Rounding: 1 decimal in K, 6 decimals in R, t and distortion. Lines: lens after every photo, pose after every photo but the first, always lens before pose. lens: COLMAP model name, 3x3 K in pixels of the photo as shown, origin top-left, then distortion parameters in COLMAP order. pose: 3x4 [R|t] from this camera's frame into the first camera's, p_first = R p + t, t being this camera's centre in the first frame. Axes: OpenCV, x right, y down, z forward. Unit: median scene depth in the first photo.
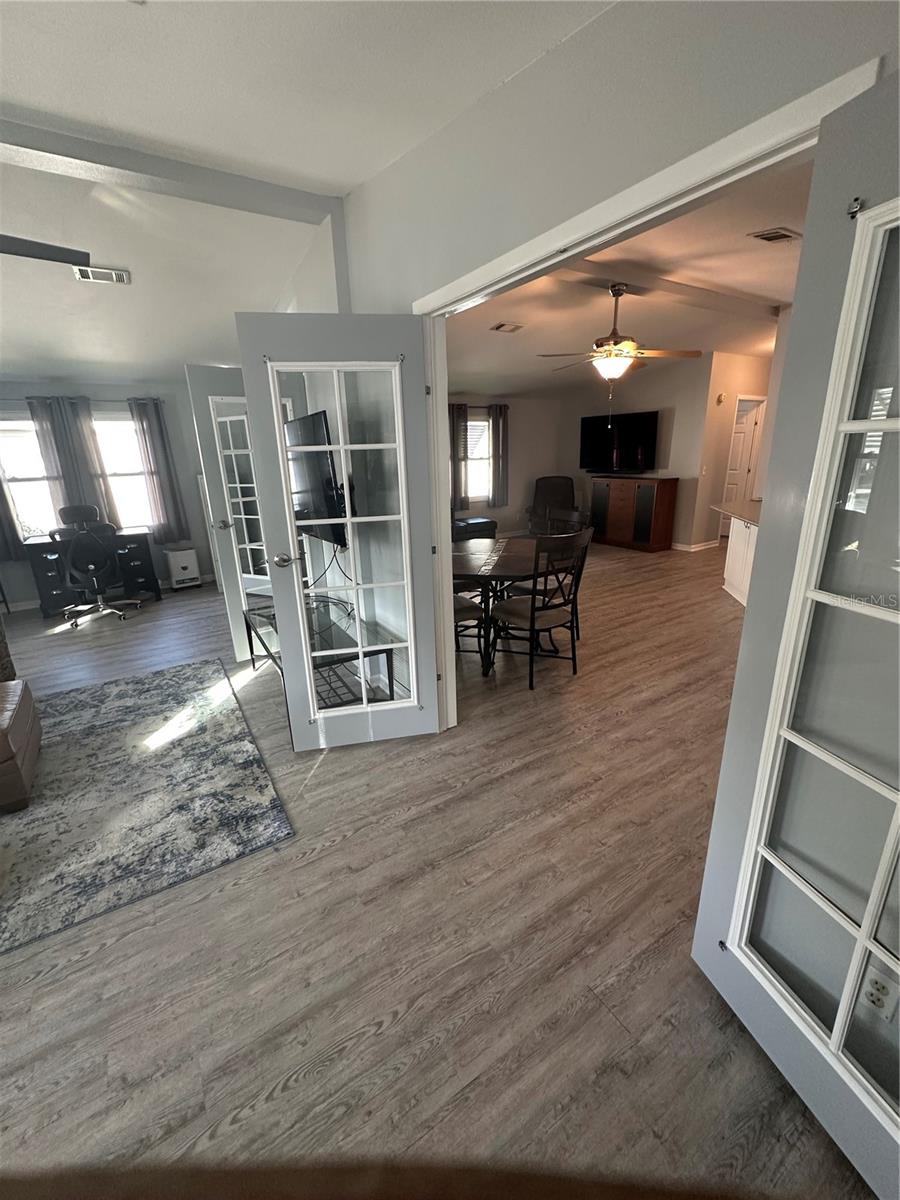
lens RADIAL K [[493.0, 0, 452.0], [0, 493.0, 602.3], [0, 0, 1]] dist [-0.004435, 0.000237]
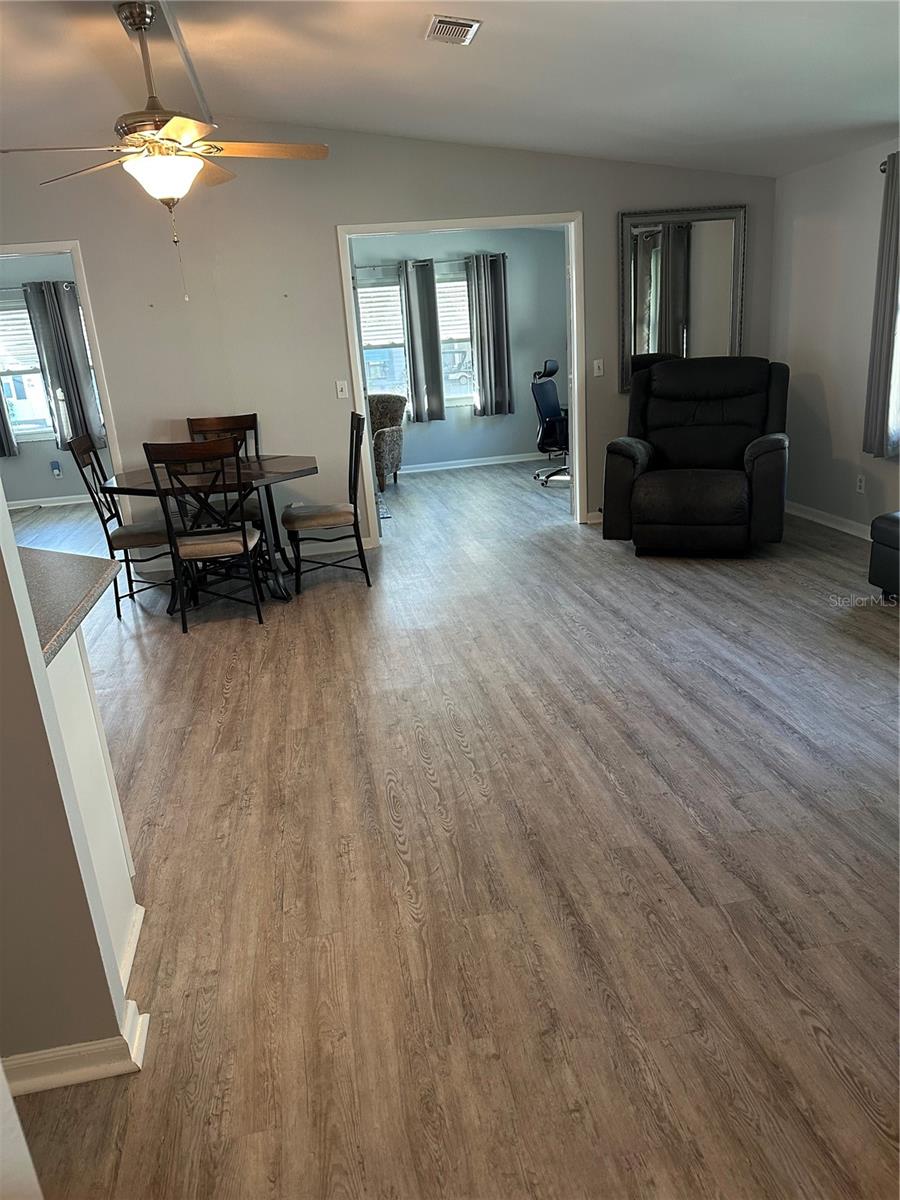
lens RADIAL K [[837.2, 0, 448.8], [0, 837.2, 608.4], [0, 0, 1]] dist [0.098253, -0.154006]
pose [[-0.384091, 0.342321, -0.857491, 0.978306], [-0.194523, 0.877880, 0.437592, -0.470349], [0.902571, 0.334877, -0.270596, 1.456803]]
